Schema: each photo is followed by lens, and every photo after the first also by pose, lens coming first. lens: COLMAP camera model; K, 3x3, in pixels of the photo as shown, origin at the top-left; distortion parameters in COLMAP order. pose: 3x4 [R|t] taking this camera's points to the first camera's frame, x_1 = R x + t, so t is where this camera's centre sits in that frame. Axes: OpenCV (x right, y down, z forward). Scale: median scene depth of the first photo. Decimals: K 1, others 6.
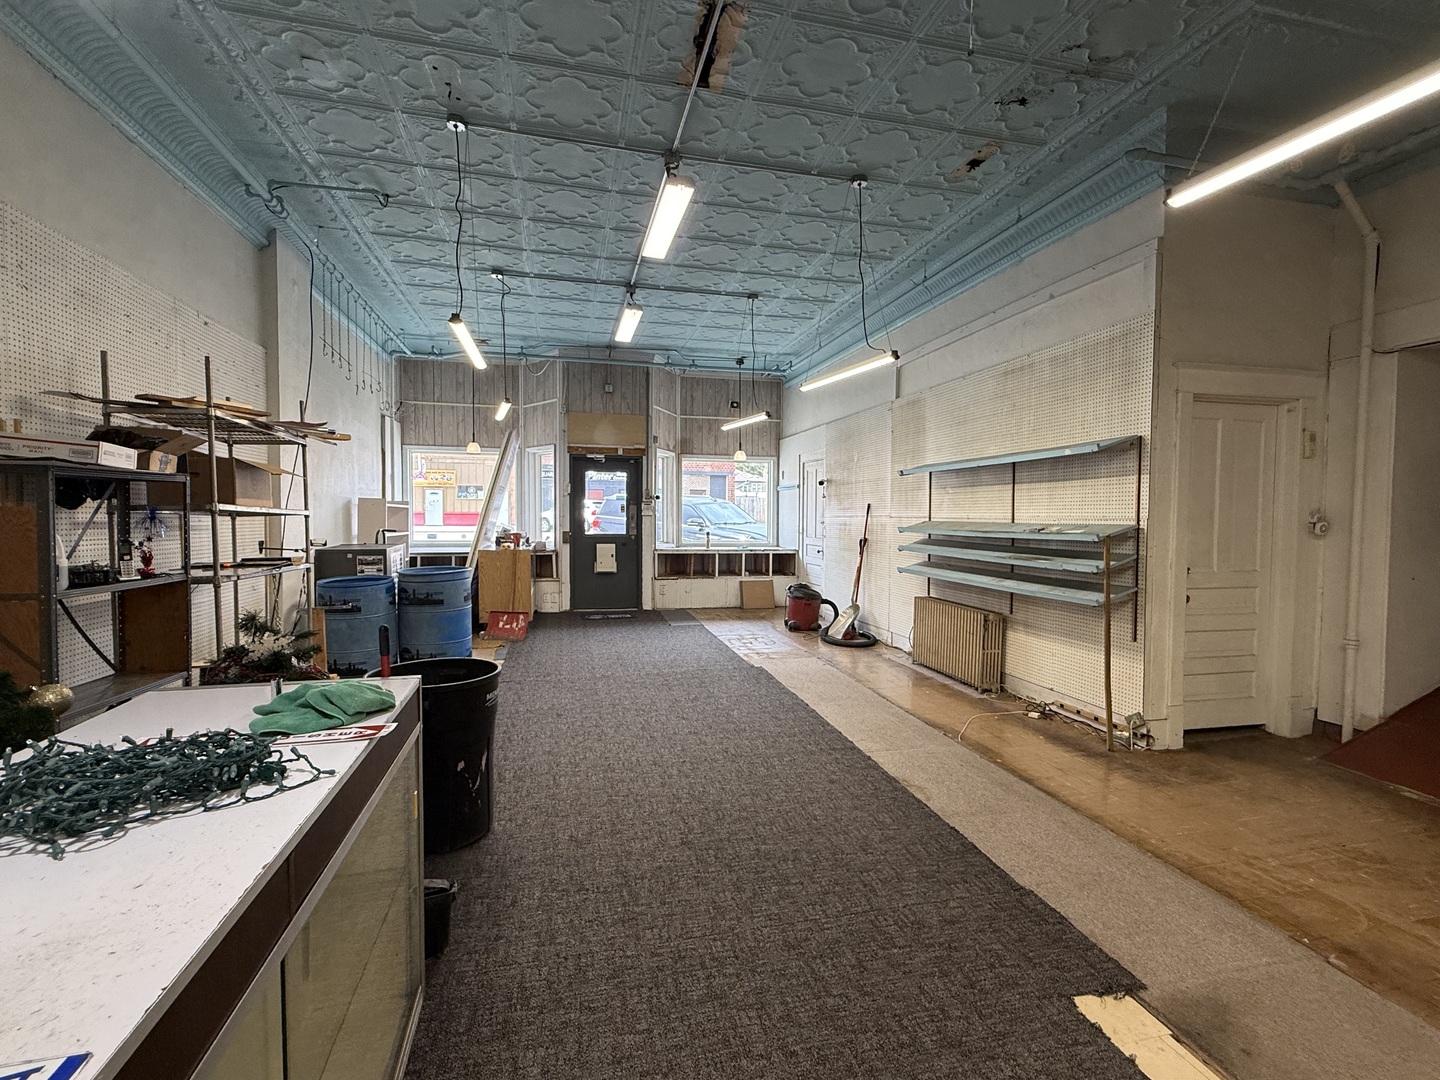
lens RADIAL K [[655.7, 0, 720.0], [0, 655.7, 540.0], [0, 0, 1]] dist [-0.000136, 0.000250]
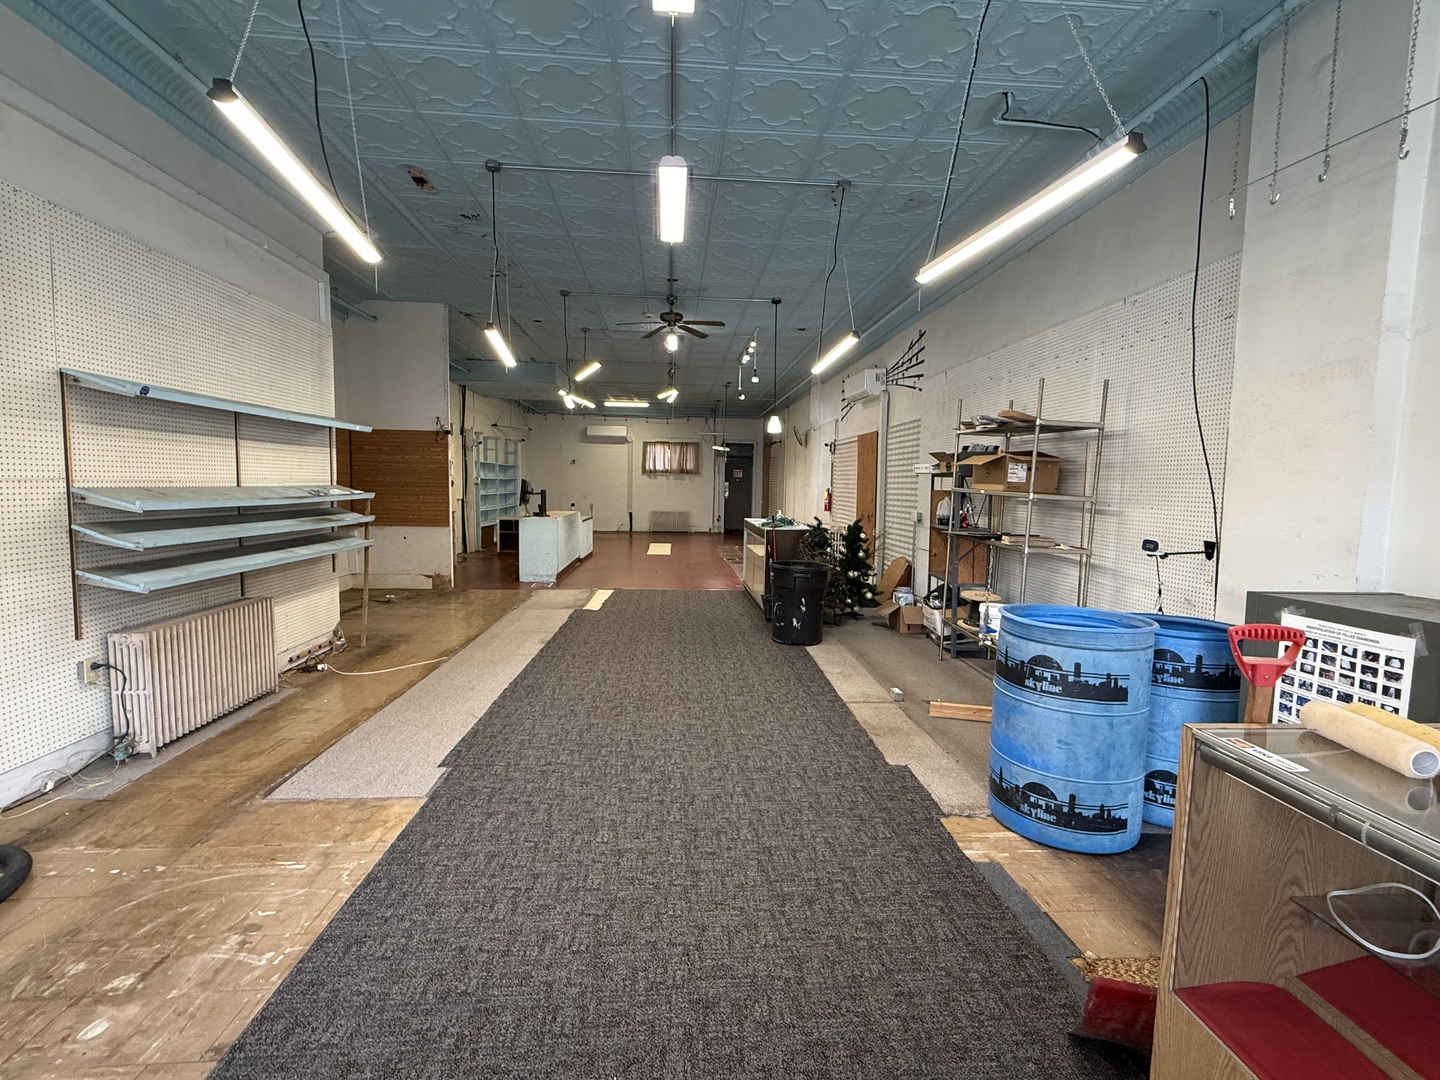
lens RADIAL K [[655.7, 0, 720.0], [0, 655.7, 540.0], [0, 0, 1]] dist [-0.000136, 0.000250]
pose [[-0.986436, -0.042538, 0.158539, -0.284582], [-0.023073, 0.992182, 0.122650, -0.074496], [-0.162517, 0.117328, -0.979705, 1.718387]]
